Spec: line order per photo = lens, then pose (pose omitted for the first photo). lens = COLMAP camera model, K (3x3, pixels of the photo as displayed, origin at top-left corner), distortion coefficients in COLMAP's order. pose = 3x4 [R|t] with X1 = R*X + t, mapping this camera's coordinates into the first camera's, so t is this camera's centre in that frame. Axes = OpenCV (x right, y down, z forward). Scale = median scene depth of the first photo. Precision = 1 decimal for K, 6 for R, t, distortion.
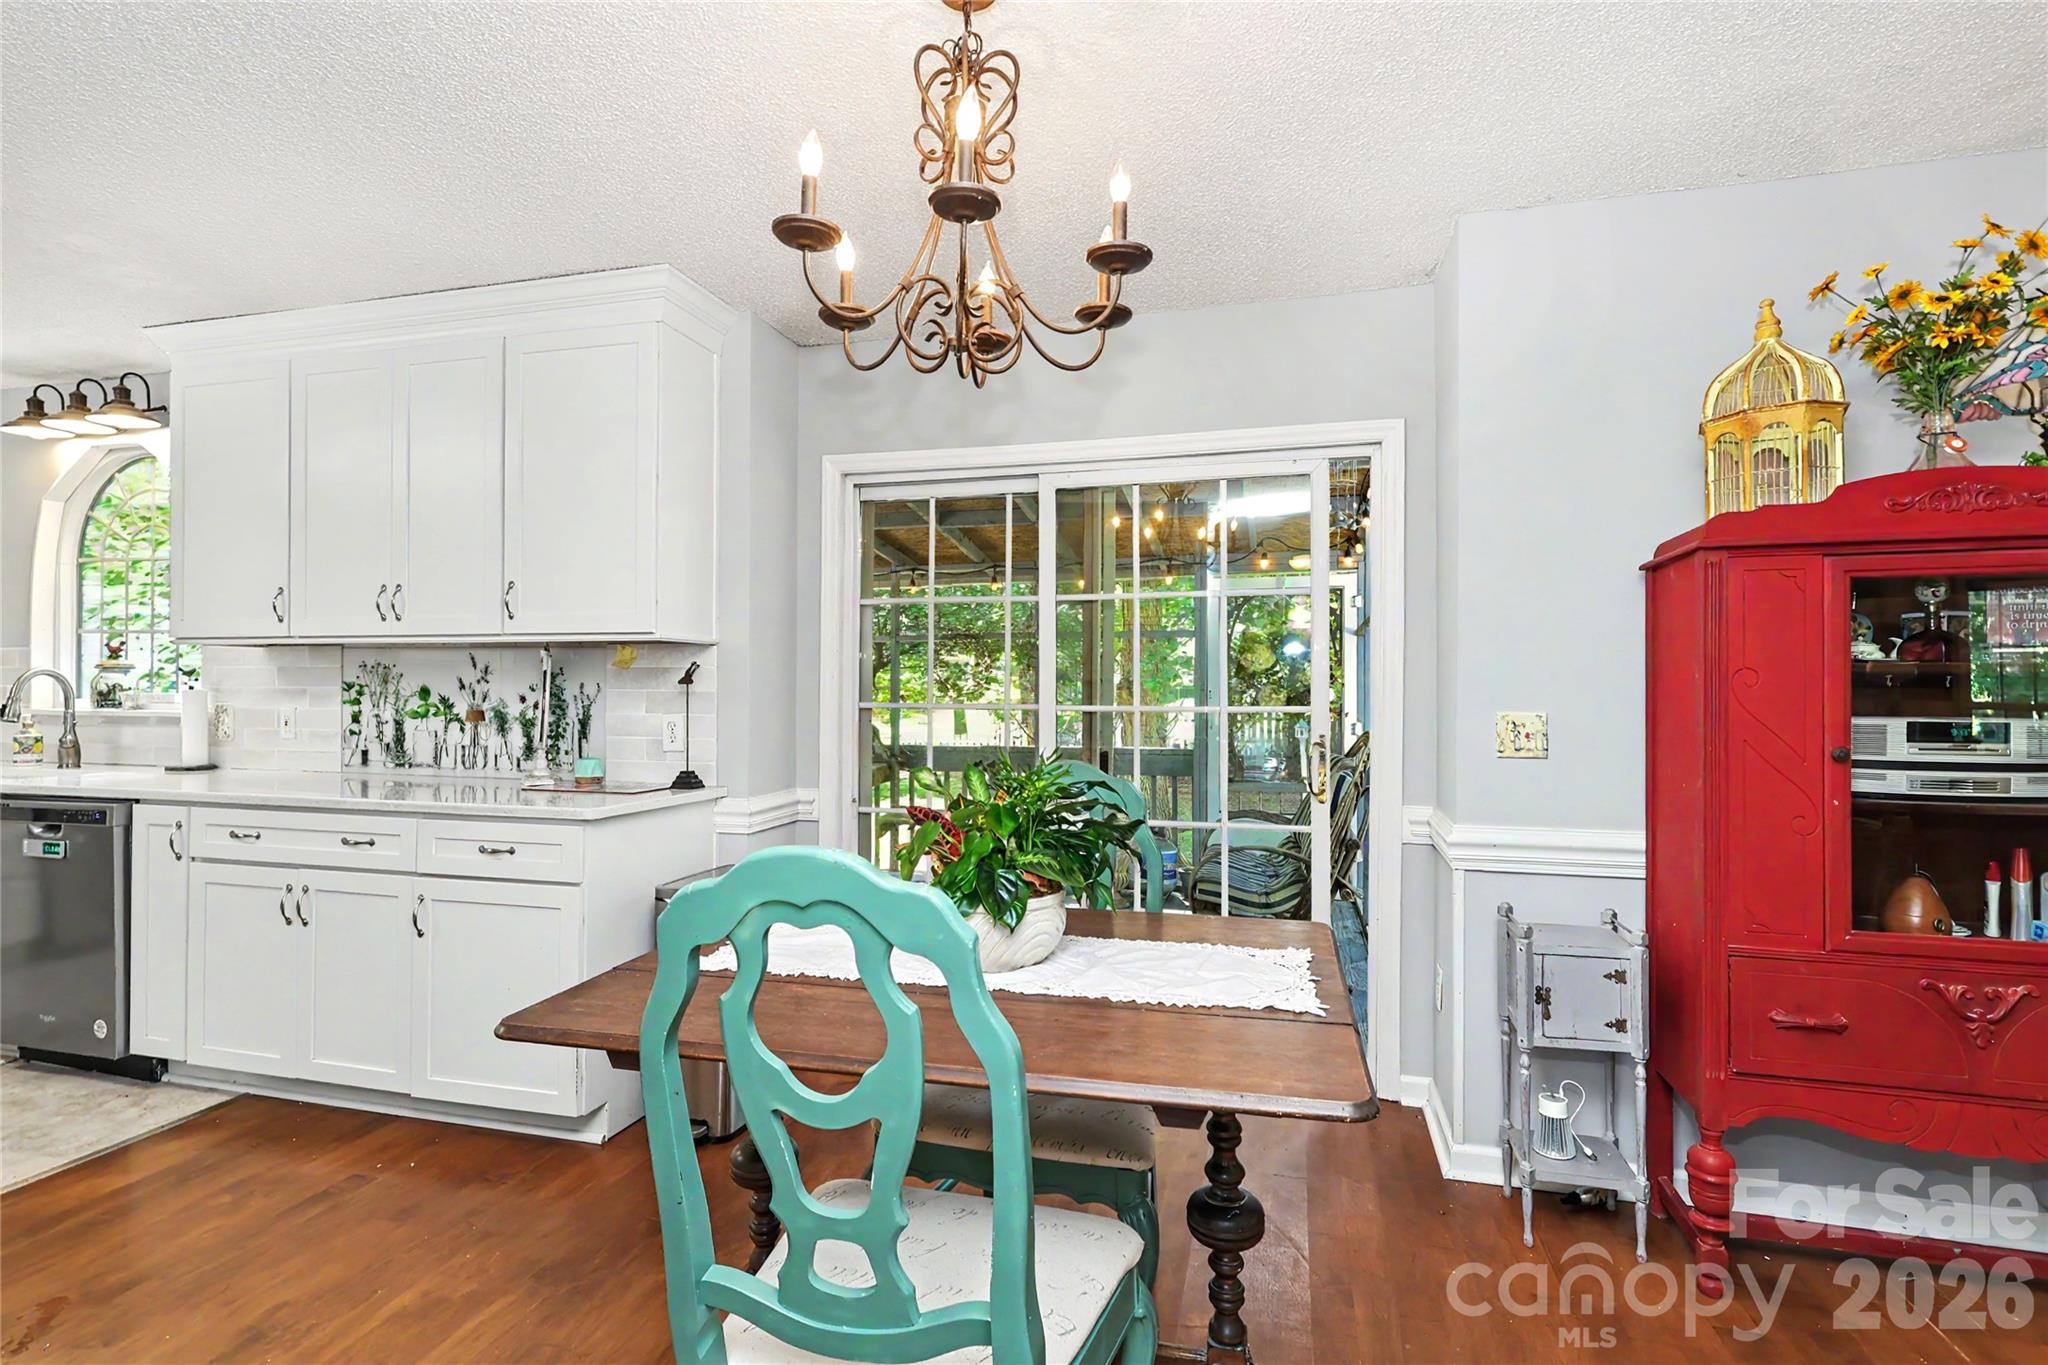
lens RADIAL K [[972.0, 0, 985.9], [0, 972.0, 676.2], [0, 0, 1]] dist [-0.001181, 0.002364]
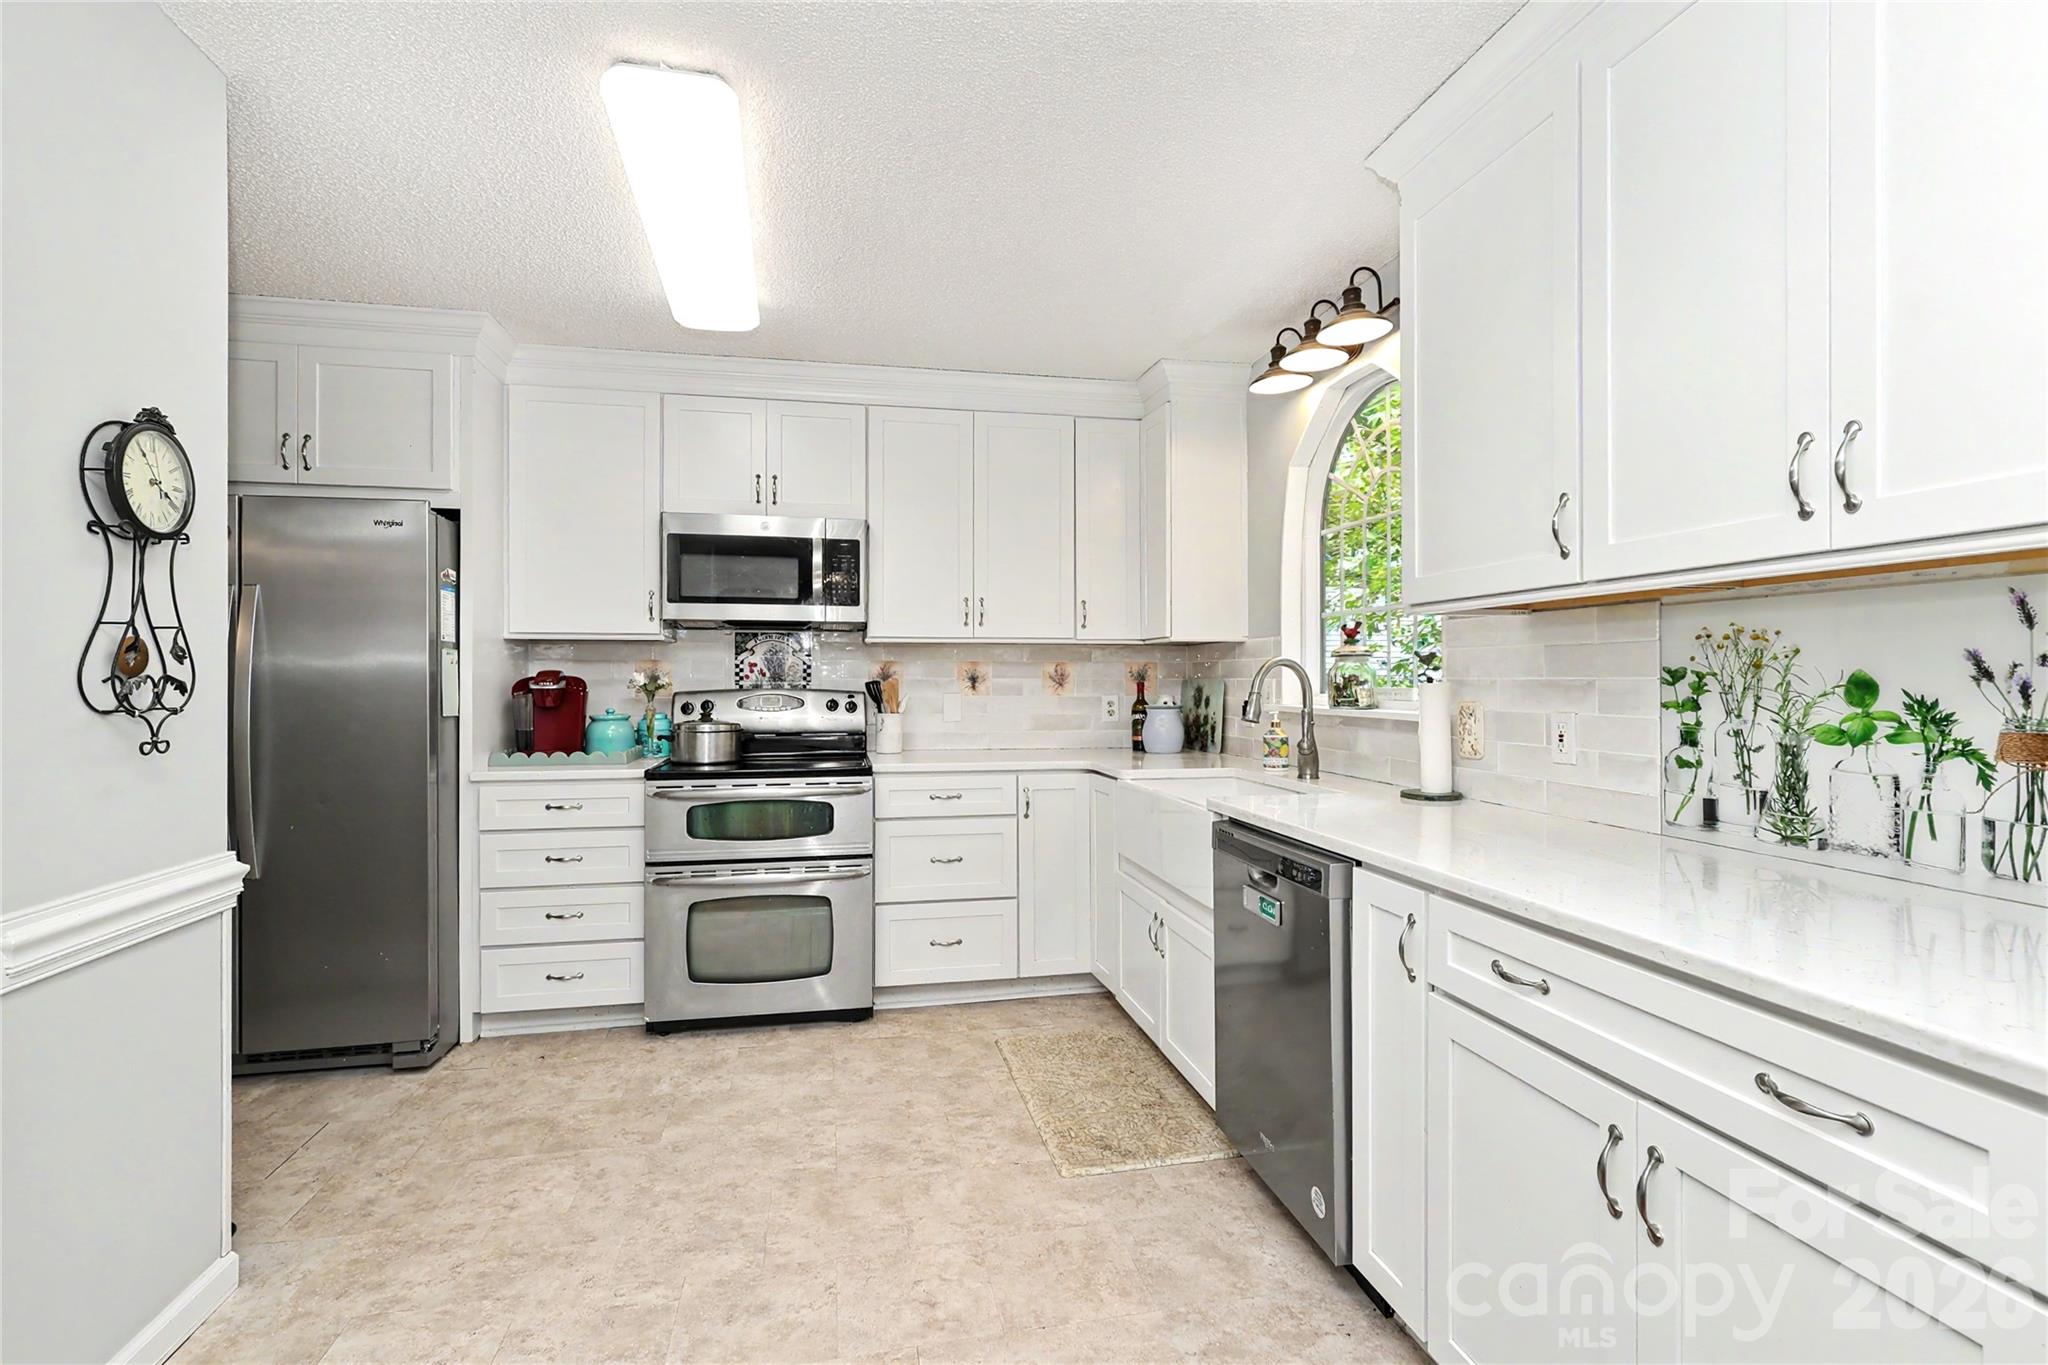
lens RADIAL K [[972.0, 0, 1038.5], [0, 972.0, 684.2], [0, 0, 1]] dist [-0.001181, 0.002364]
pose [[0.478935, -0.000176, -0.877850, -0.366904], [0.011438, 0.999916, 0.006039, 0.008069], [0.877776, -0.012933, 0.478897, 0.452885]]
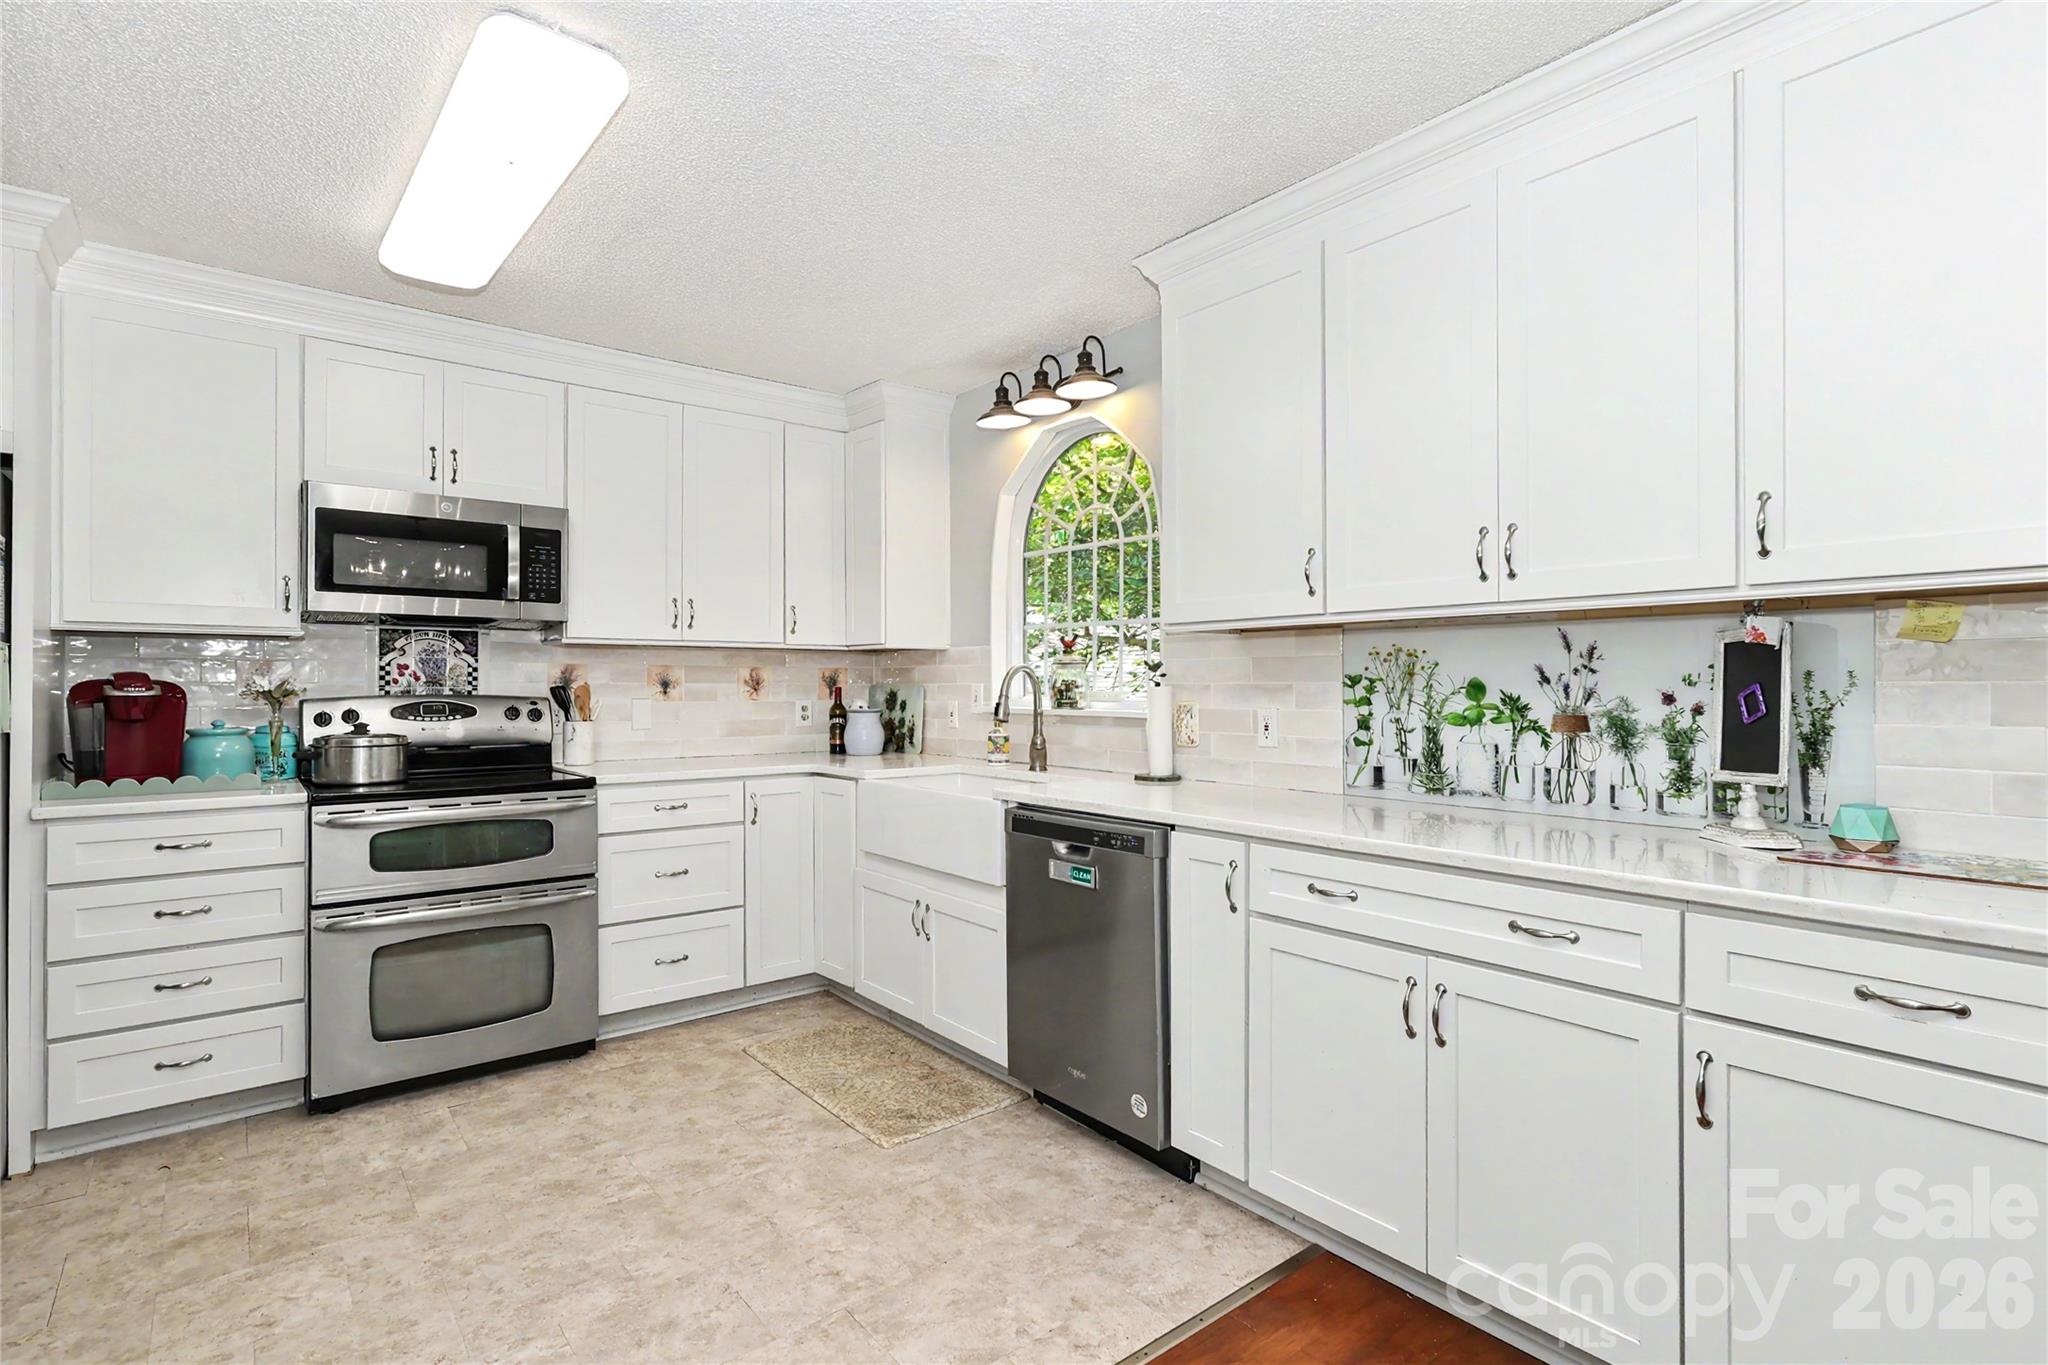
lens RADIAL K [[972.0, 0, 1080.8], [0, 972.0, 687.1], [0, 0, 1]] dist [-0.001181, 0.002364]
pose [[0.835562, -0.003676, -0.549383, -0.433415], [0.009846, 0.999917, 0.008286, 0.007099], [0.549307, -0.012333, 0.835529, 0.262058]]
